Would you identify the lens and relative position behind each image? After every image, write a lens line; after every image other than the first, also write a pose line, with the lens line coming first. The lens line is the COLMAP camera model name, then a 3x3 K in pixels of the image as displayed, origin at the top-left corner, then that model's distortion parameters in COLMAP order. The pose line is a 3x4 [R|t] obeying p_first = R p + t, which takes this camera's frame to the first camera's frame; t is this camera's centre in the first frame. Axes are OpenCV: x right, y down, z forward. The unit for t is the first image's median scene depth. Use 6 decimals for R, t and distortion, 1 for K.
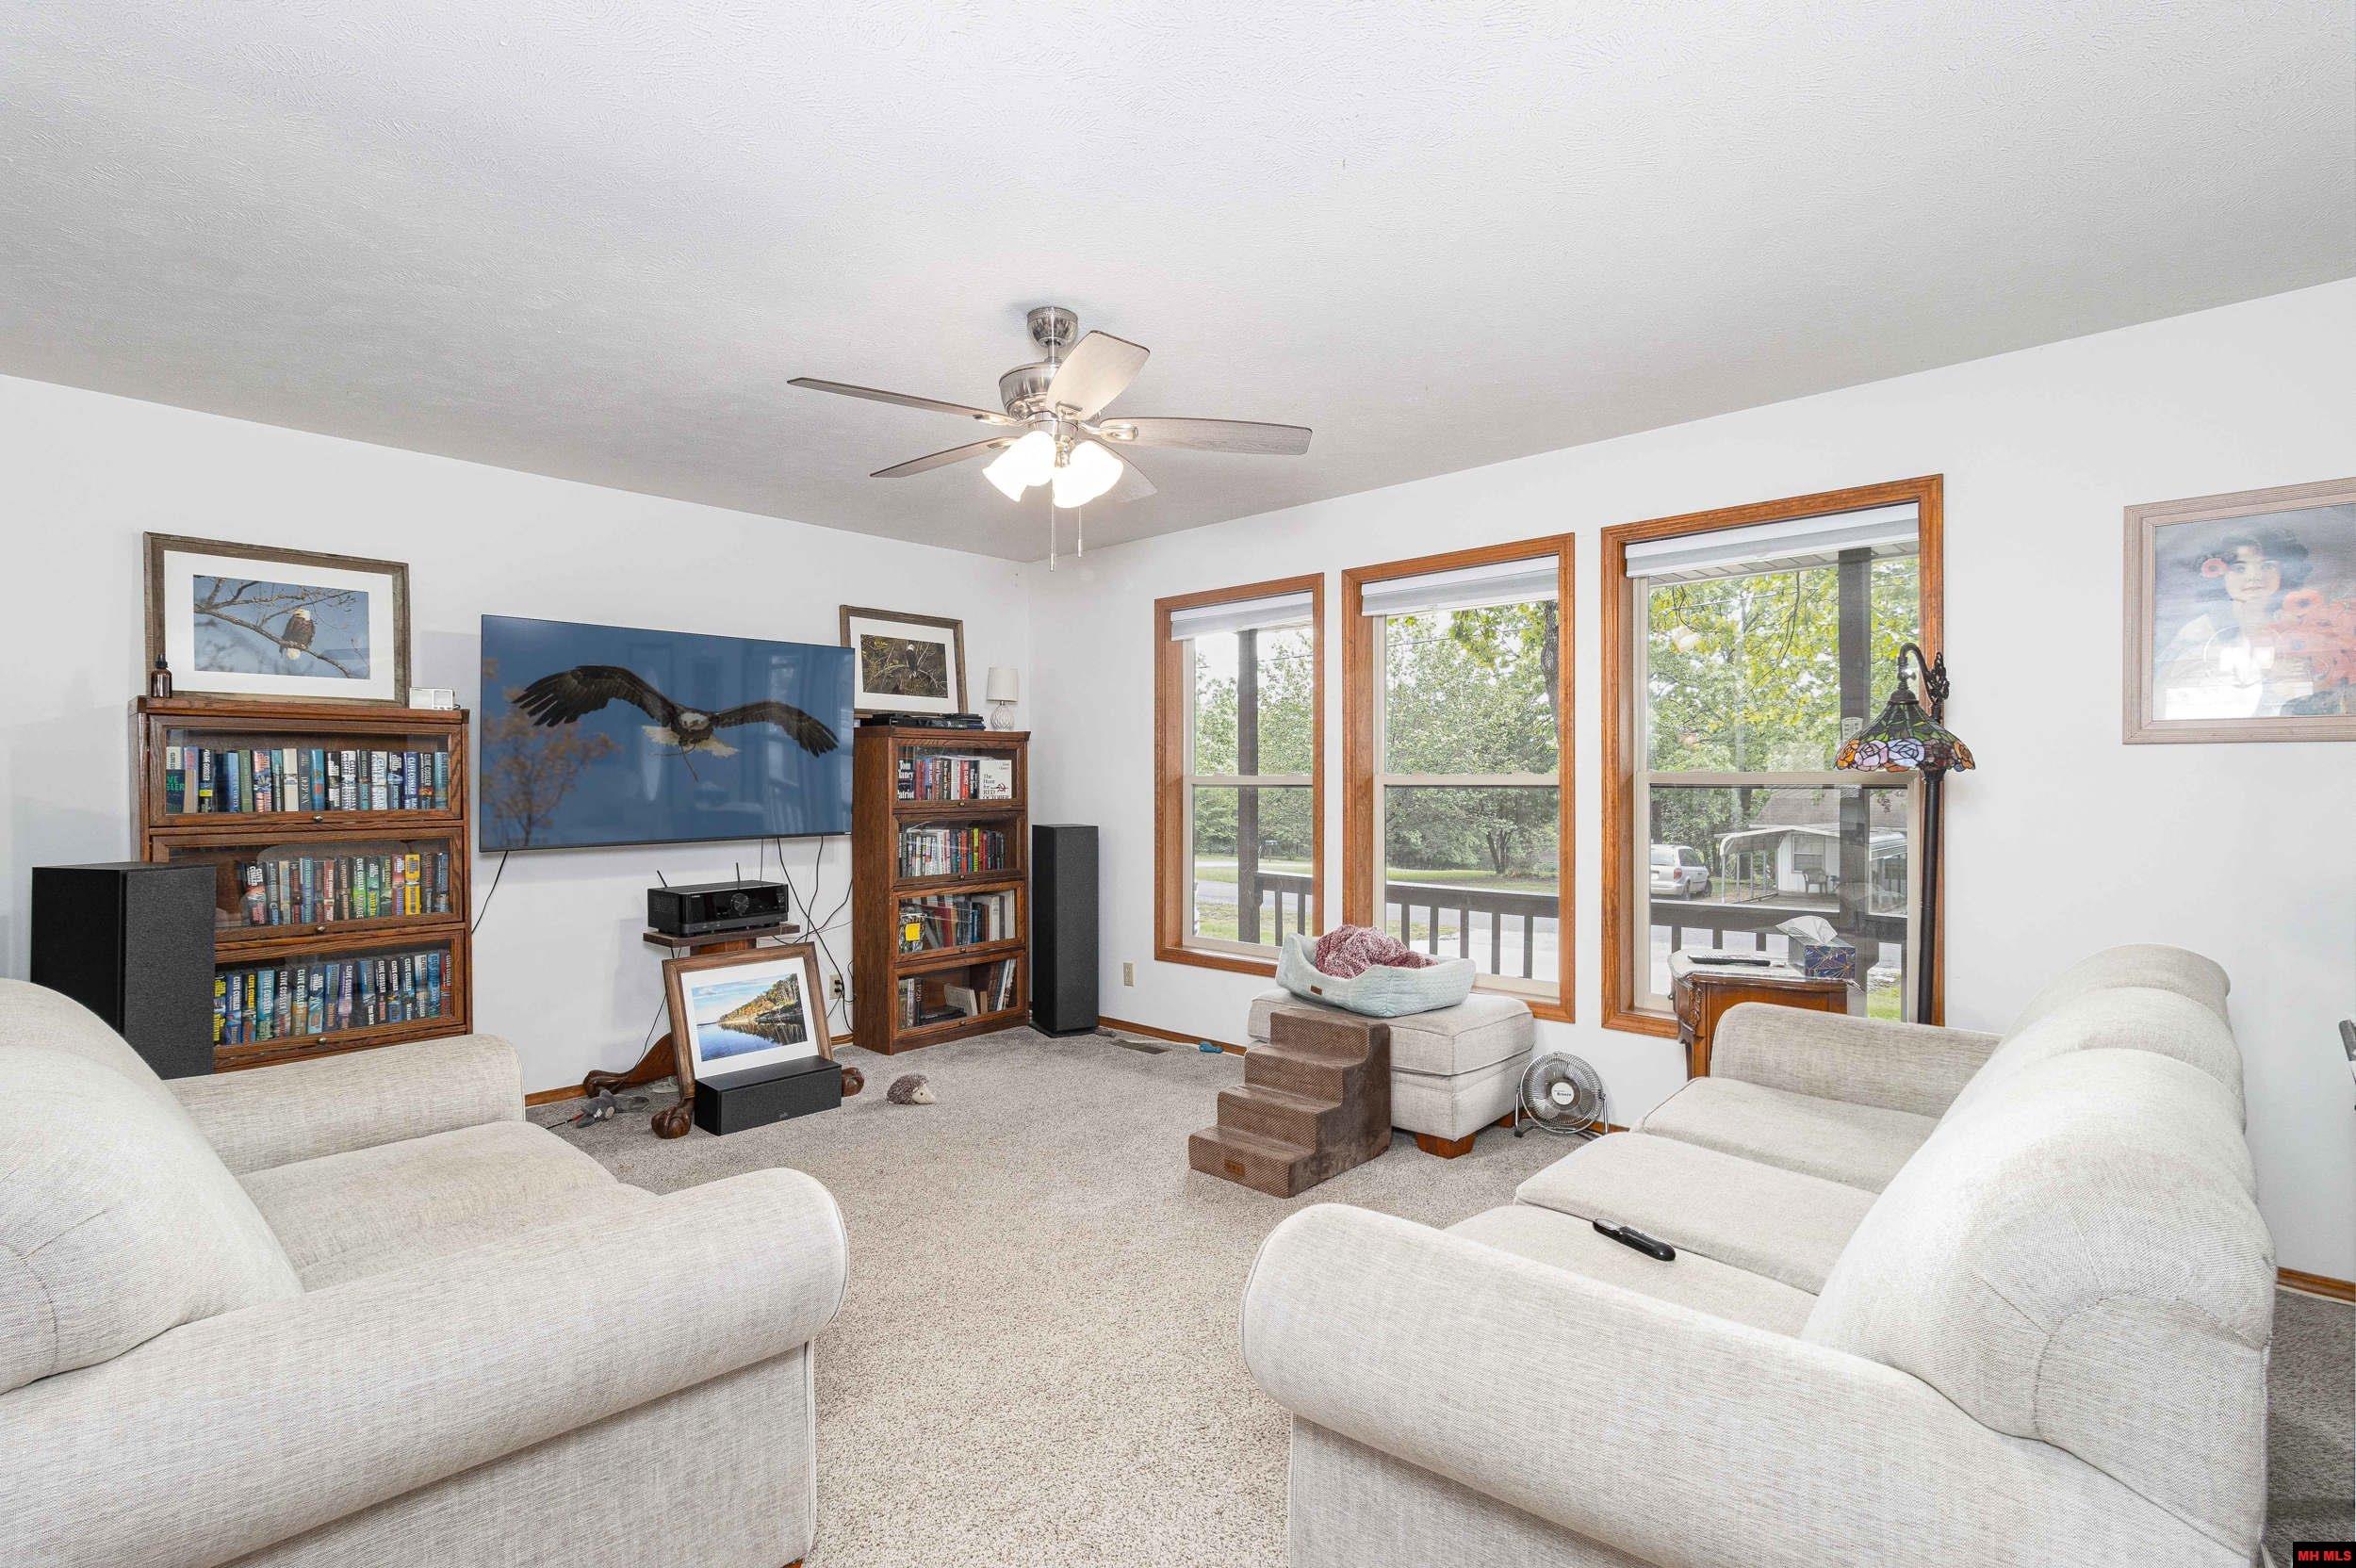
lens RADIAL K [[1102.3, 0, 1159.8], [0, 1102.3, 773.8], [0, 0, 1]] dist [0.005949, 0.000773]
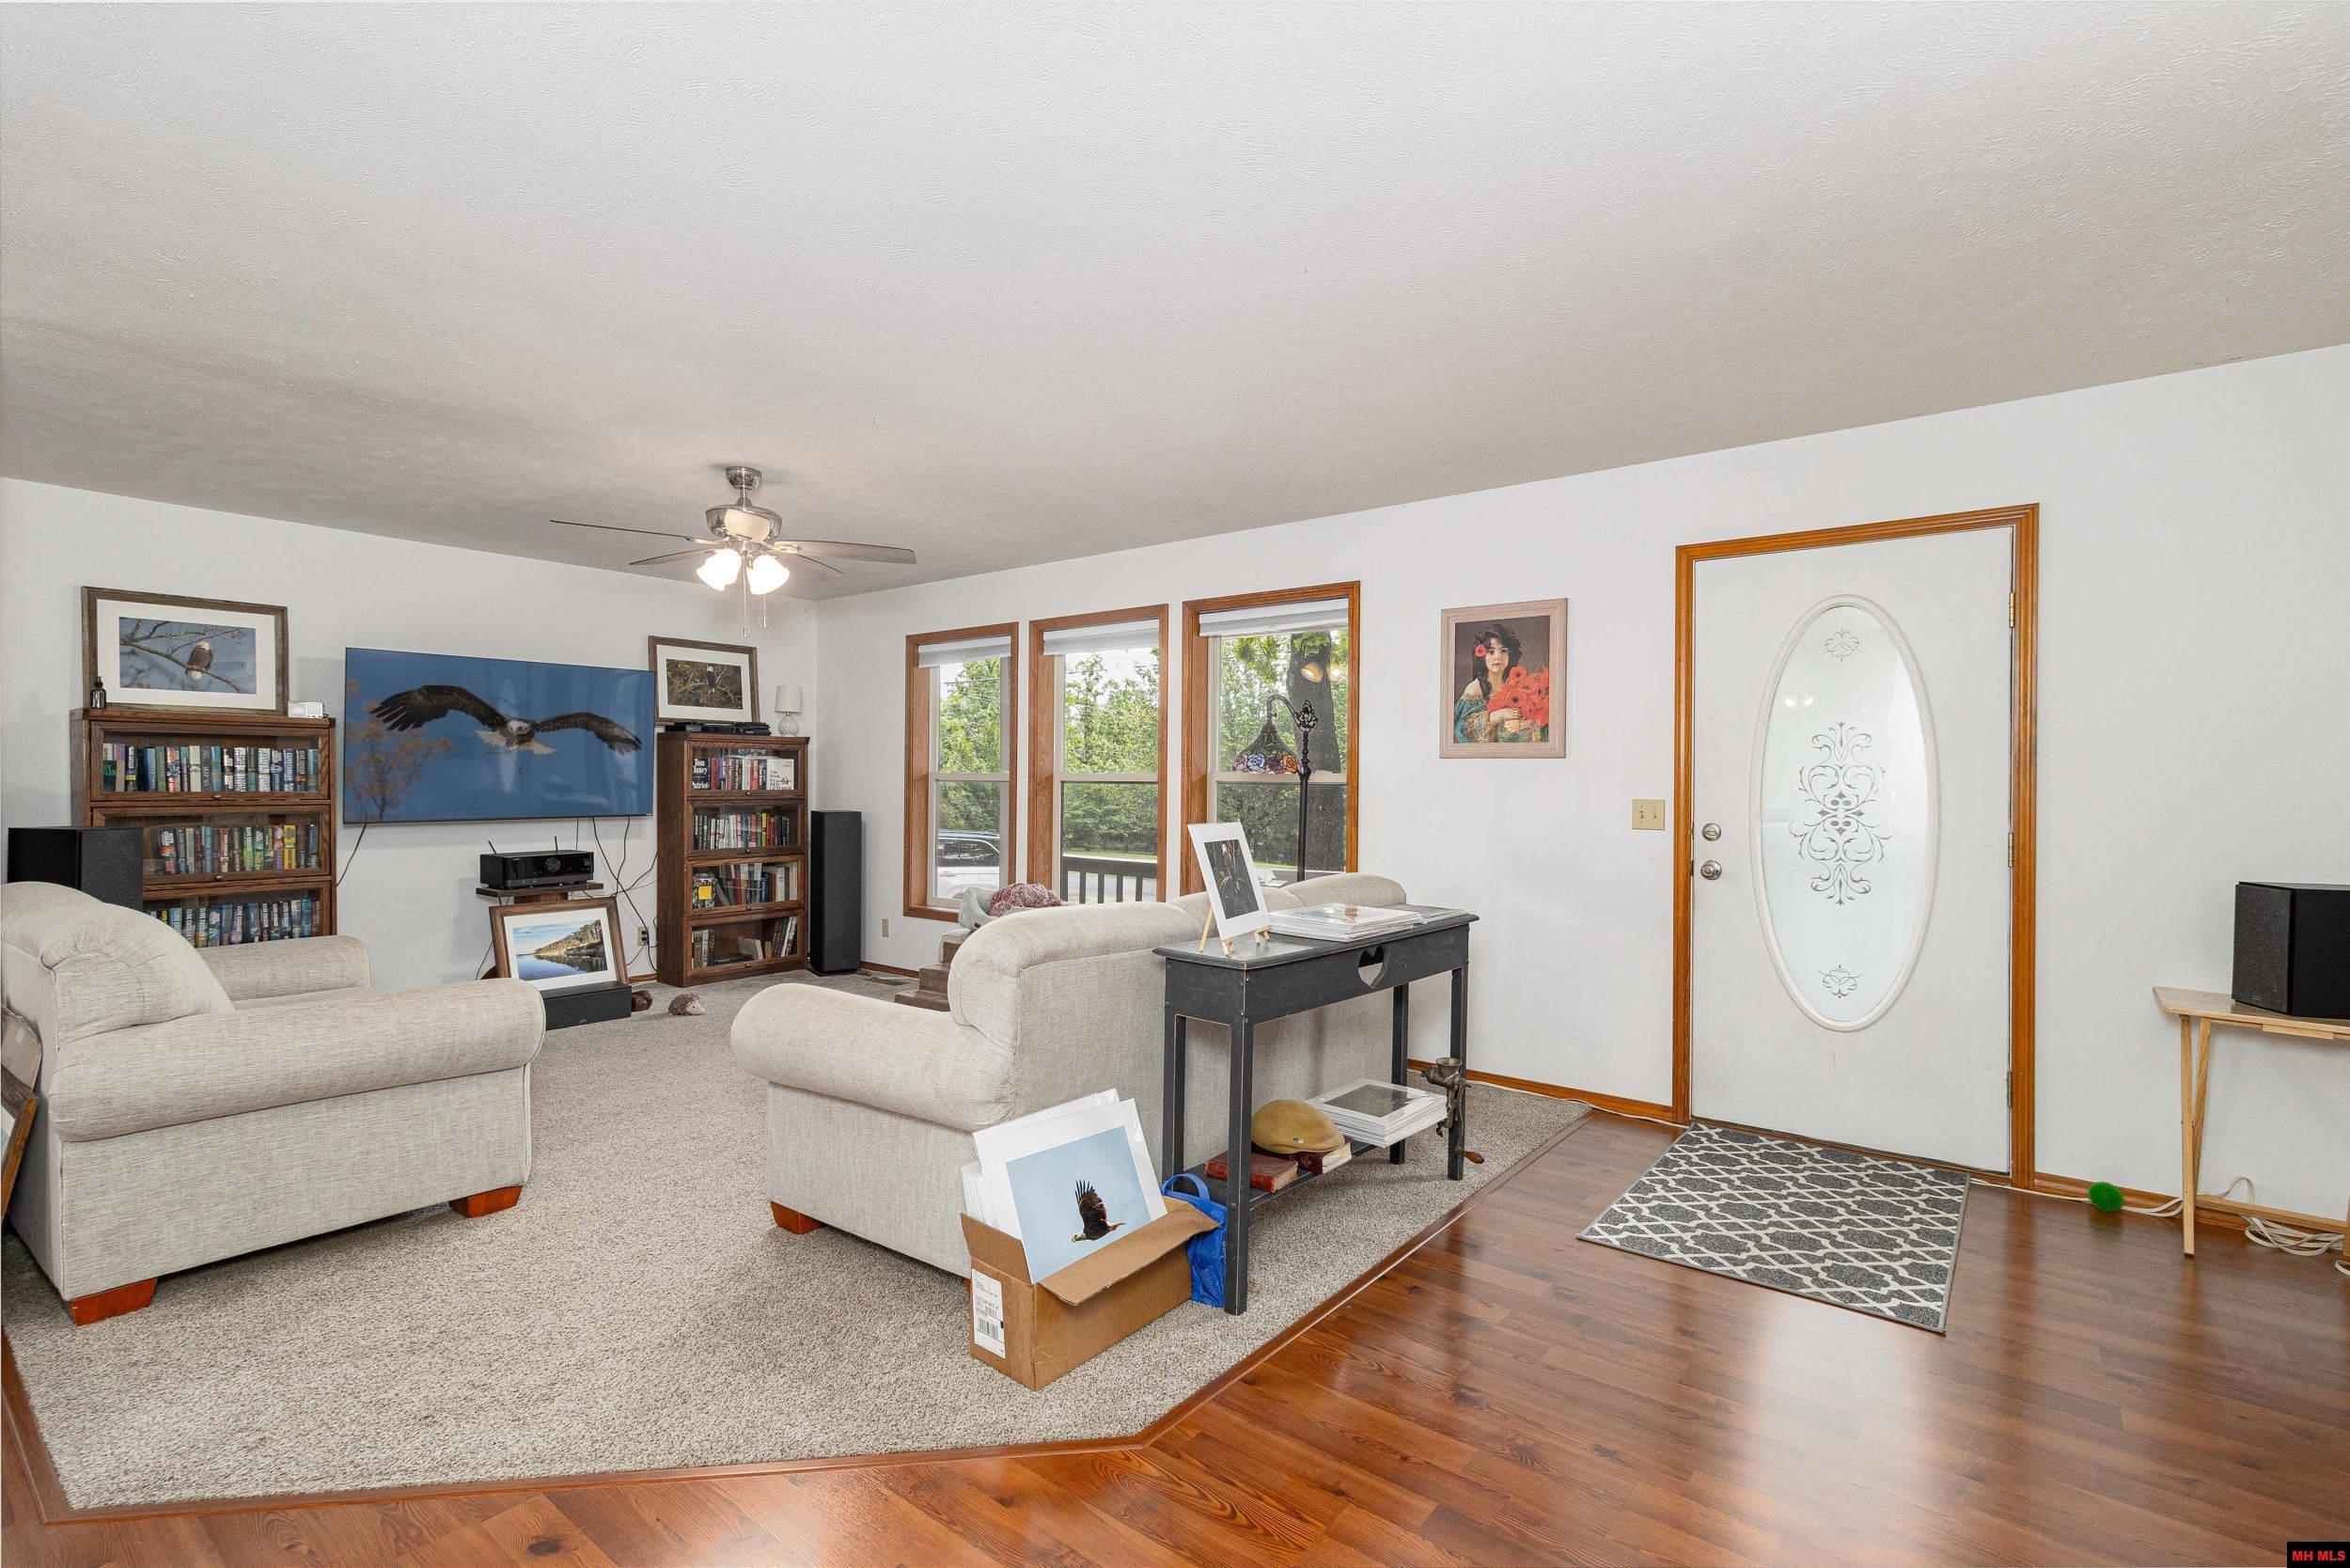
lens RADIAL K [[1099.6, 0, 1176.9], [0, 1099.6, 779.1], [0, 0, 1]] dist [0.005949, 0.000773]
pose [[0.995760, 0.008923, 0.091560, 0.258743], [-0.009415, 0.999943, 0.004944, 0.000041], [-0.091511, -0.005785, 0.995787, -0.410341]]
